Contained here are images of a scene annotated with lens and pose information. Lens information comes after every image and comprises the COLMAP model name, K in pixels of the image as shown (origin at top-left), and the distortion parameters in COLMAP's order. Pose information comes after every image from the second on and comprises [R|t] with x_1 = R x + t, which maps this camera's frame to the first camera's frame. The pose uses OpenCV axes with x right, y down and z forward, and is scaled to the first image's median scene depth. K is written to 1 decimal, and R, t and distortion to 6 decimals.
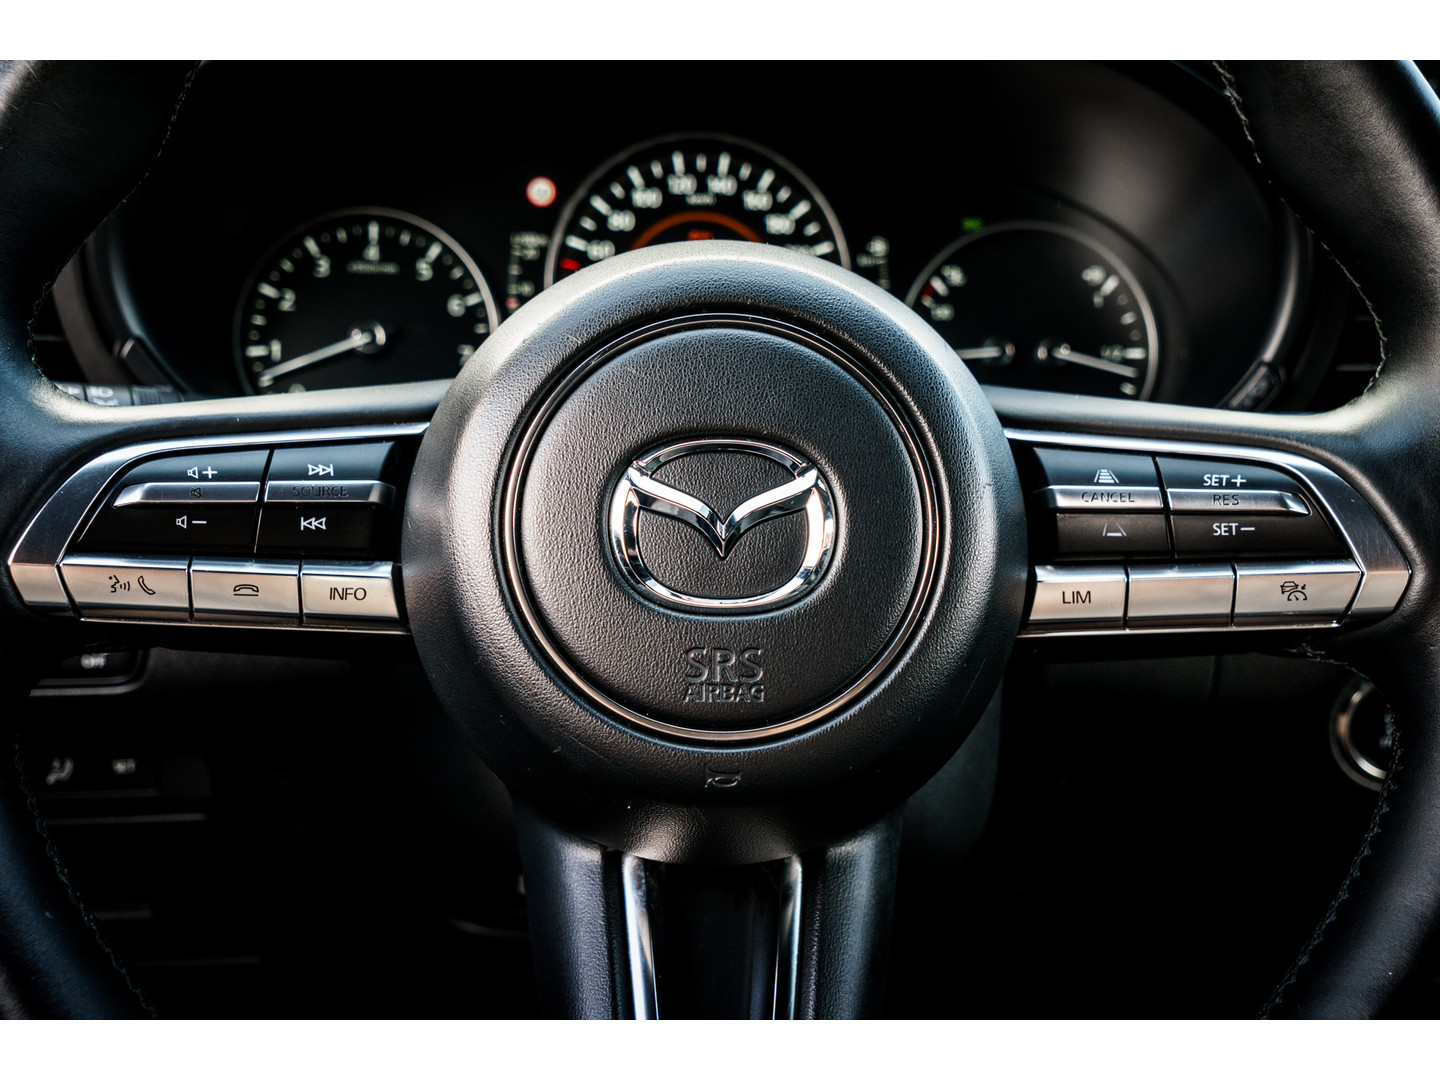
lens RADIAL K [[1728.9, 0, 720.0], [0, 1728.9, 540.0], [0, 0, 1]] dist [0.003171, -0.000258]
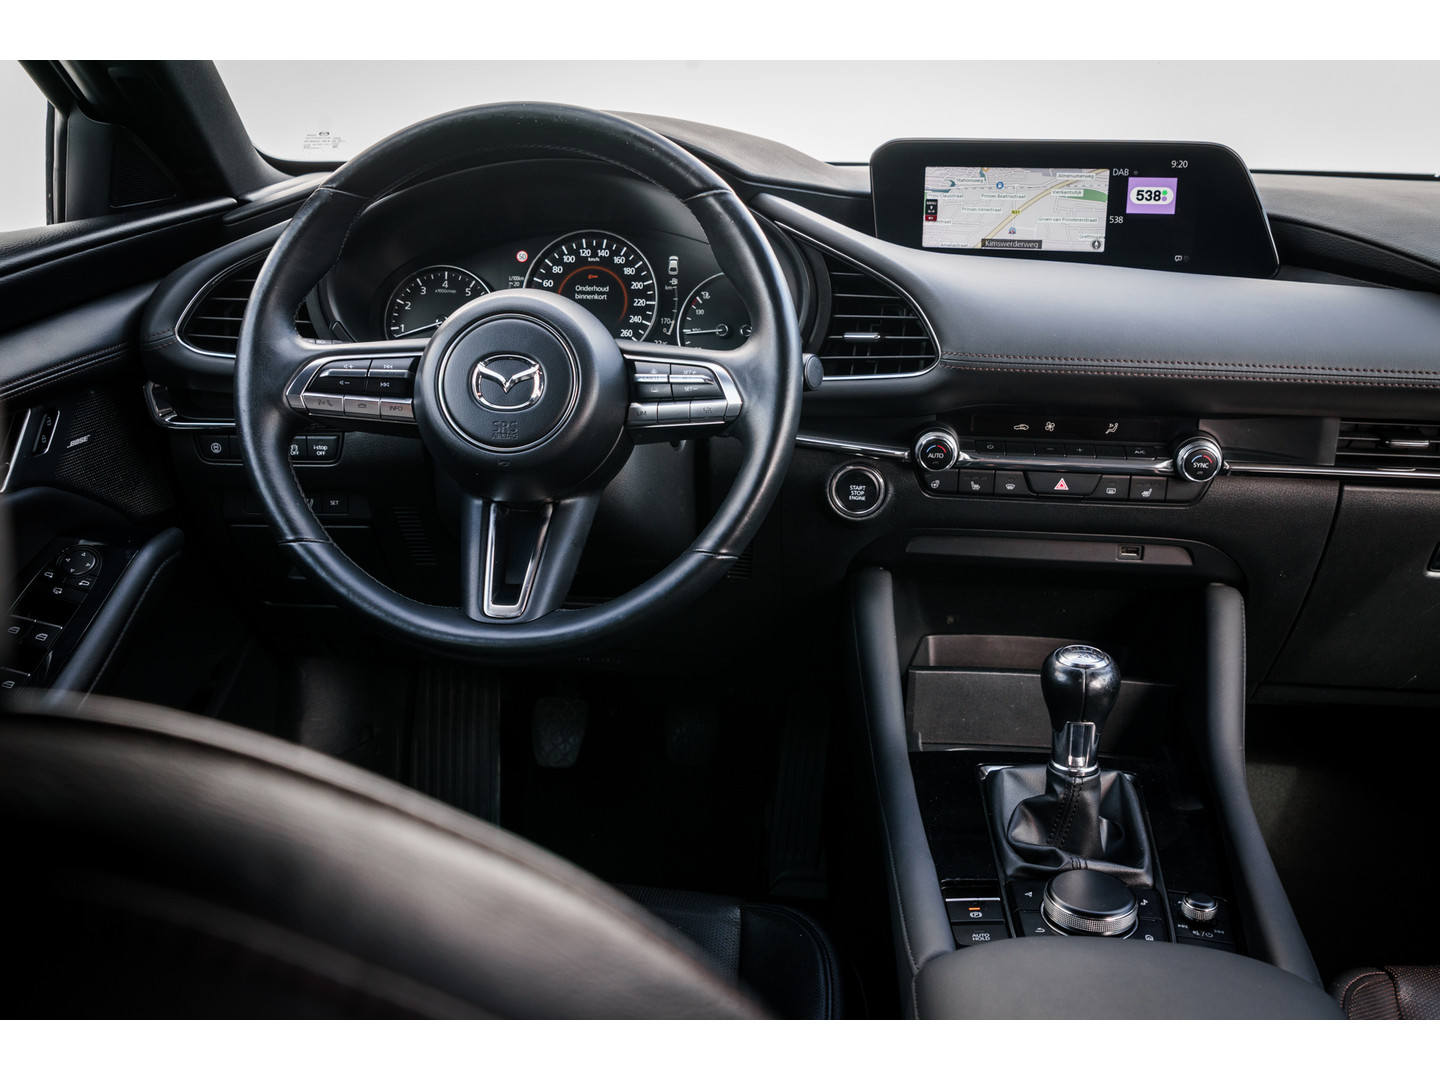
lens RADIAL K [[1546.8, 0, 720.0], [0, 1546.8, 540.0], [0, 0, 1]] dist [0.005056, 0.033257]
pose [[0.992196, 0.021124, -0.122885, 0.651264], [-0.018467, 0.999571, 0.022719, 0.182080], [0.123312, -0.020273, 0.992161, -1.533710]]
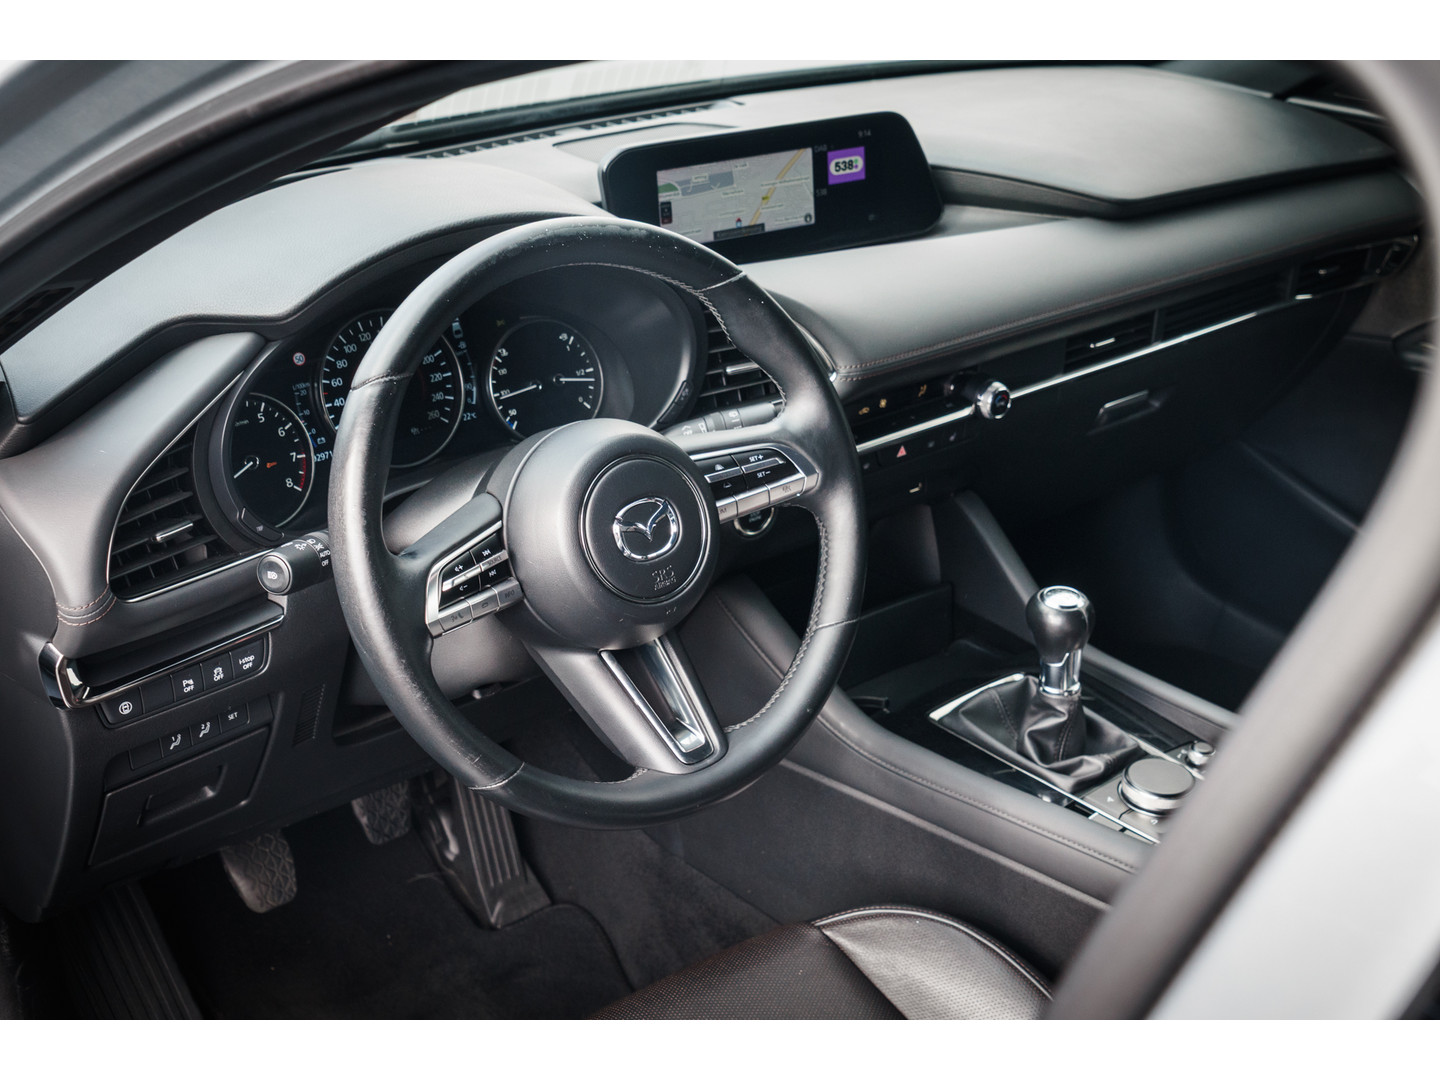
lens RADIAL K [[1769.9, 0, 720.0], [0, 1769.9, 540.0], [0, 0, 1]] dist [0.025560, 0.022192]
pose [[0.788954, -0.290948, 0.541203, -1.362435], [0.205067, 0.954967, 0.214442, -0.541608], [-0.579222, -0.058202, 0.813089, -1.337097]]
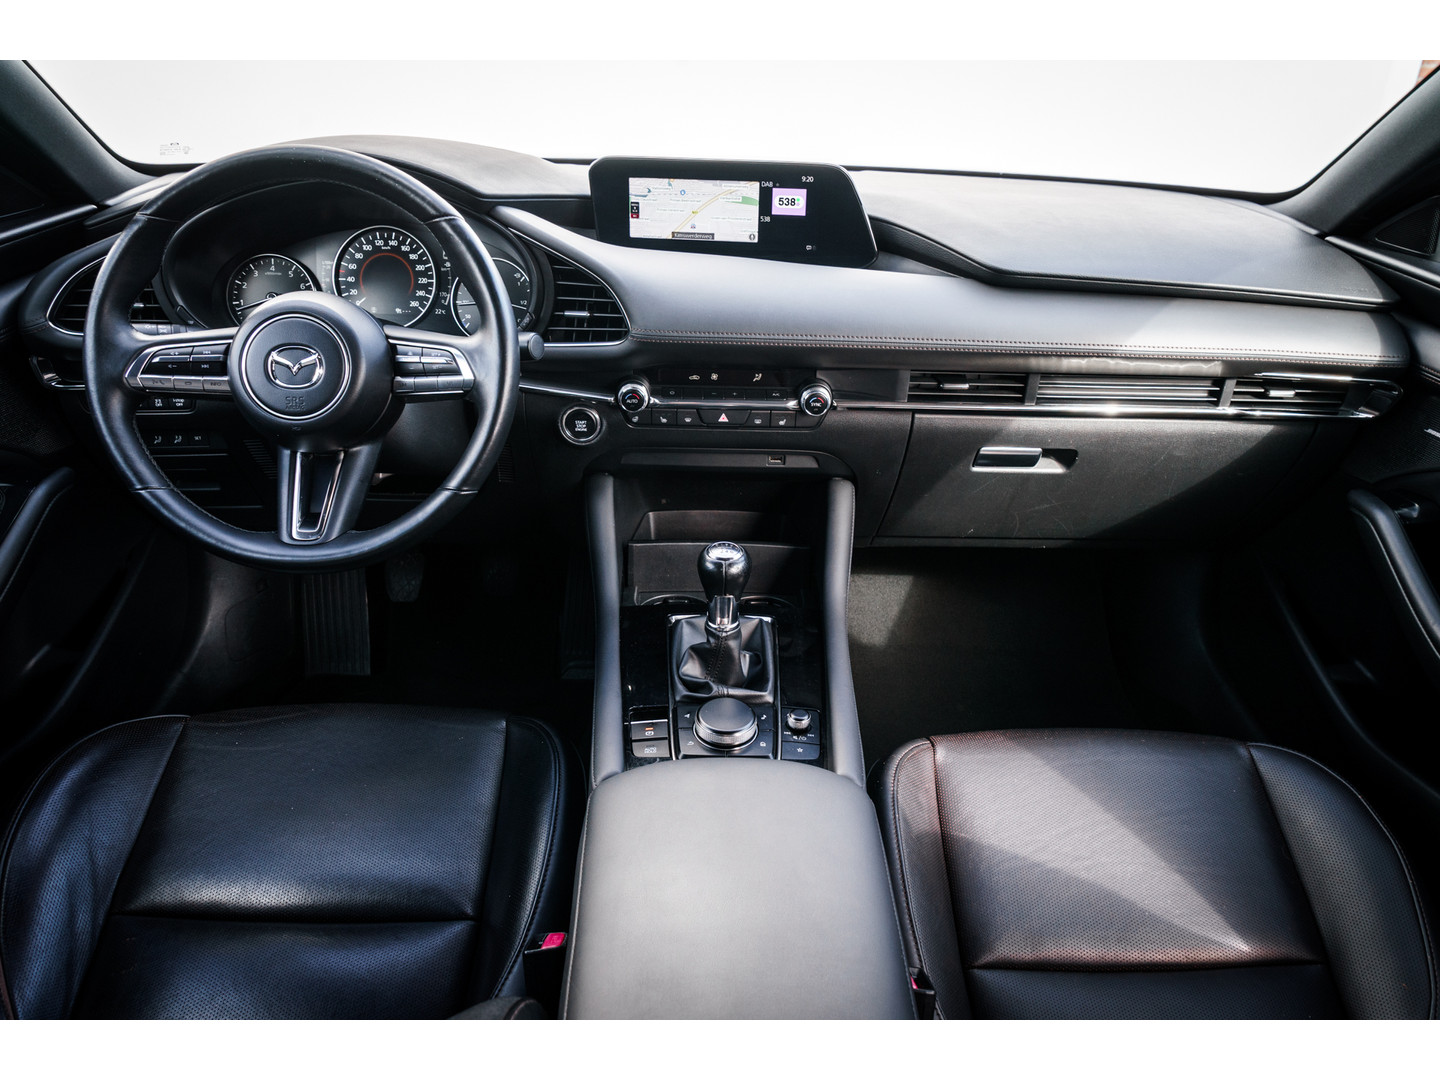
lens RADIAL K [[1060.1, 0, 720.0], [0, 1060.1, 540.0], [0, 0, 1]] dist [-0.002468, -0.004724]
pose [[0.999997, -0.000488, -0.002451, 0.921808], [0.000916, 0.984104, 0.177589, -0.045643], [0.002326, -0.177591, 0.984102, -1.412396]]
